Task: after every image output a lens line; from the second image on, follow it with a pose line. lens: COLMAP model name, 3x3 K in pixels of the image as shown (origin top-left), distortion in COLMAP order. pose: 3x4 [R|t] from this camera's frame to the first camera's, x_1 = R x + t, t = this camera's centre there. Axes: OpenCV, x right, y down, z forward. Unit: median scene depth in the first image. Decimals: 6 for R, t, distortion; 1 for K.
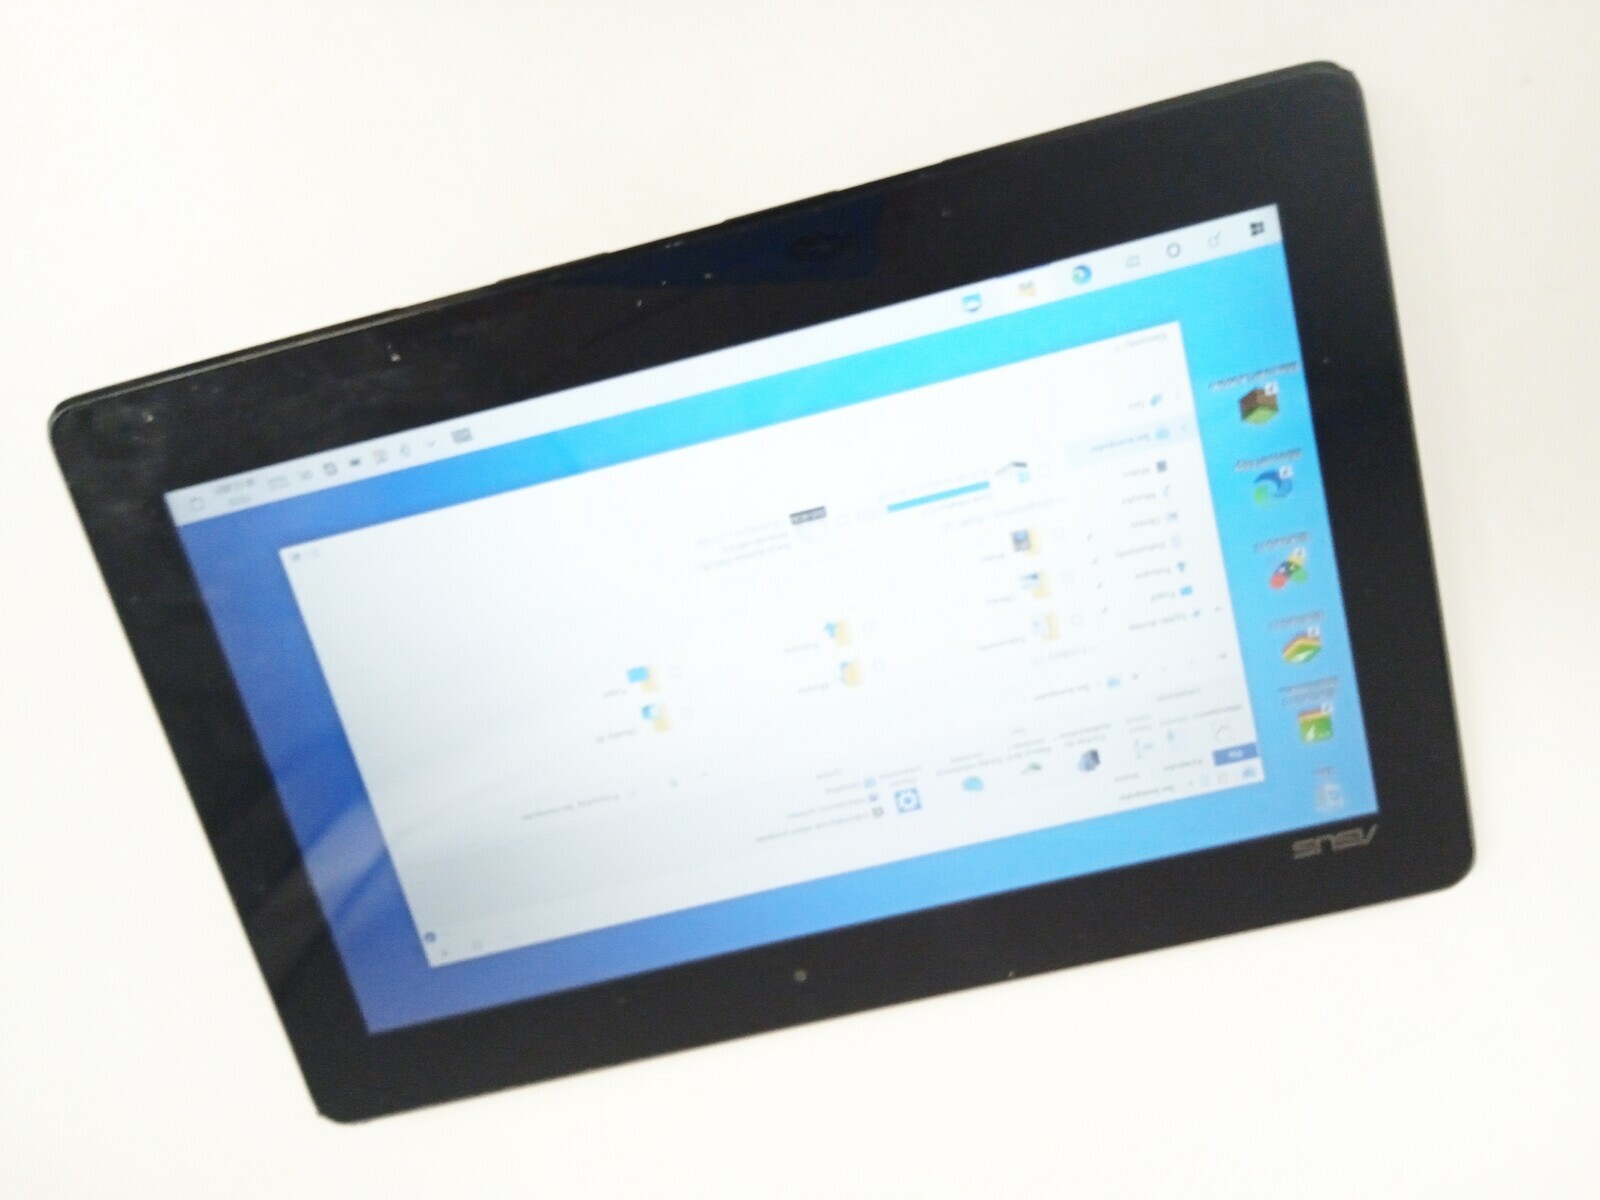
lens RADIAL K [[1331.8, 0, 800.0], [0, 1331.8, 600.0], [0, 0, 1]] dist [0.048334, -0.001958]
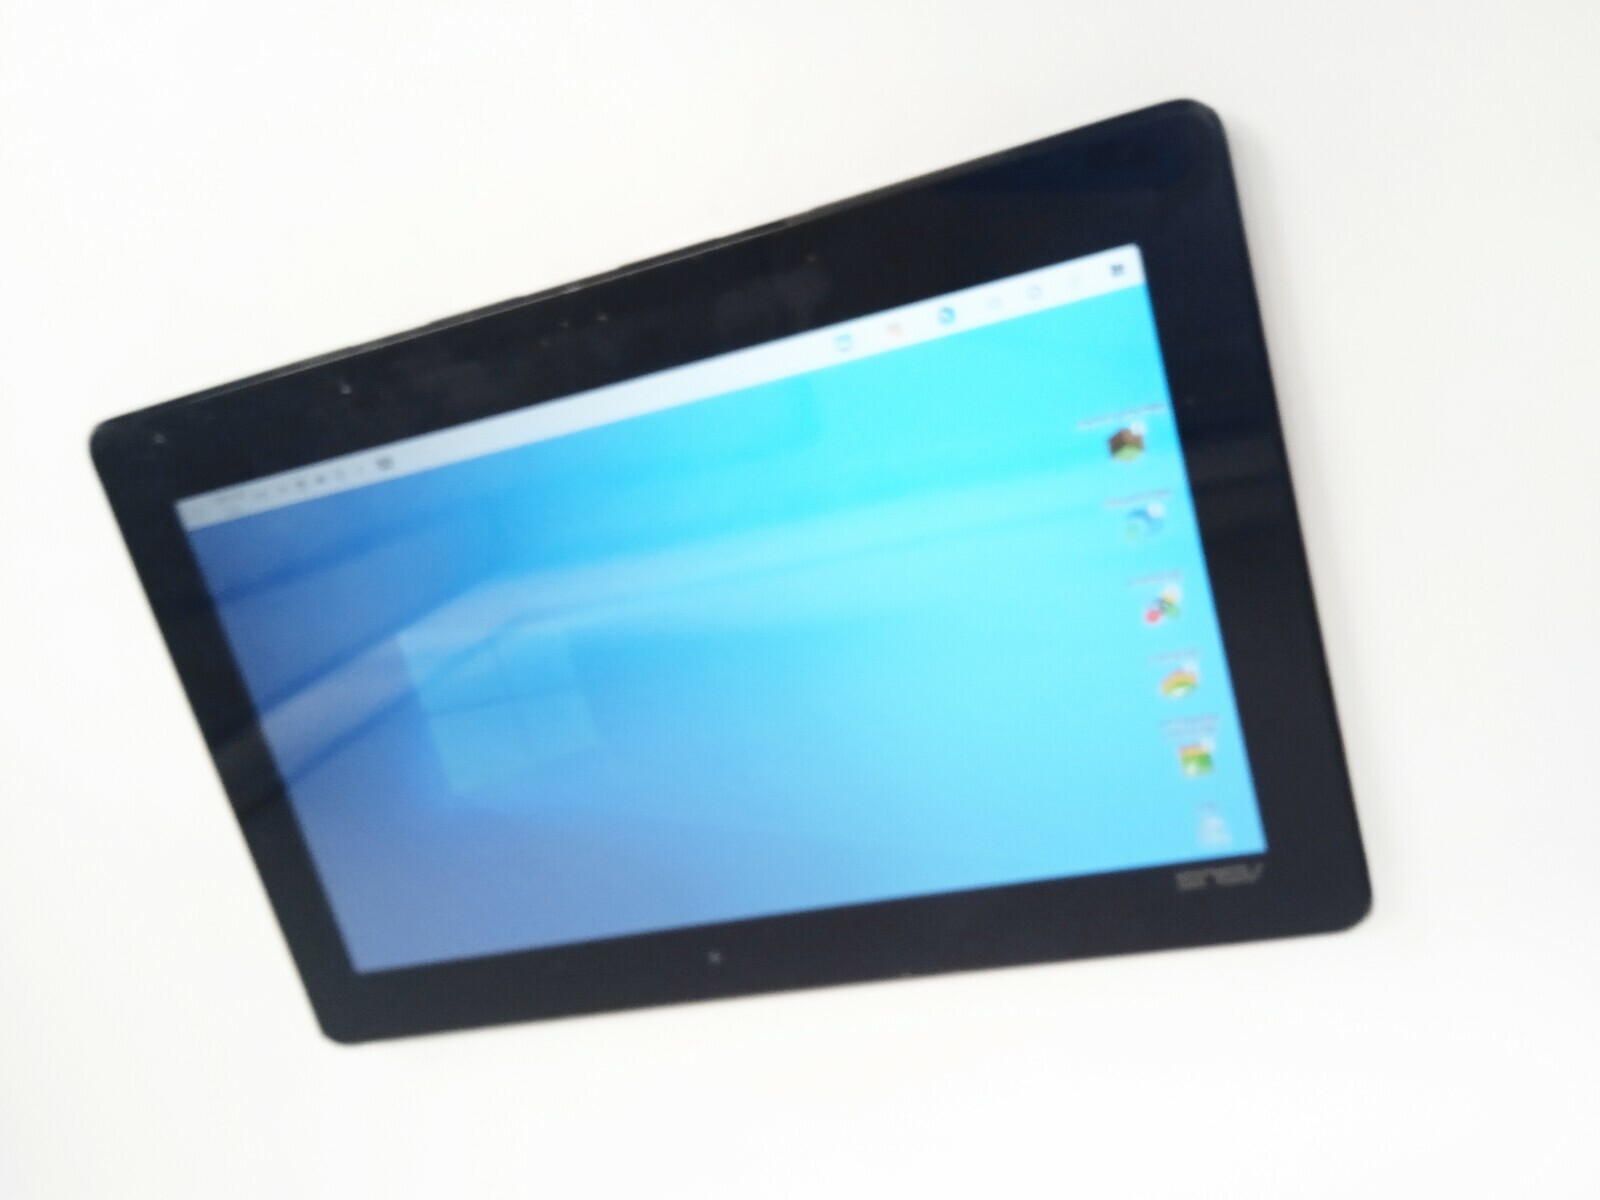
lens RADIAL K [[1331.8, 0, 800.0], [0, 1331.8, 600.0], [0, 0, 1]] dist [0.048334, -0.001958]
pose [[0.977901, 0.038876, -0.205422, 0.304124], [-0.029043, 0.998293, 0.050672, -0.070416], [0.207041, -0.043586, 0.977361, -0.033756]]
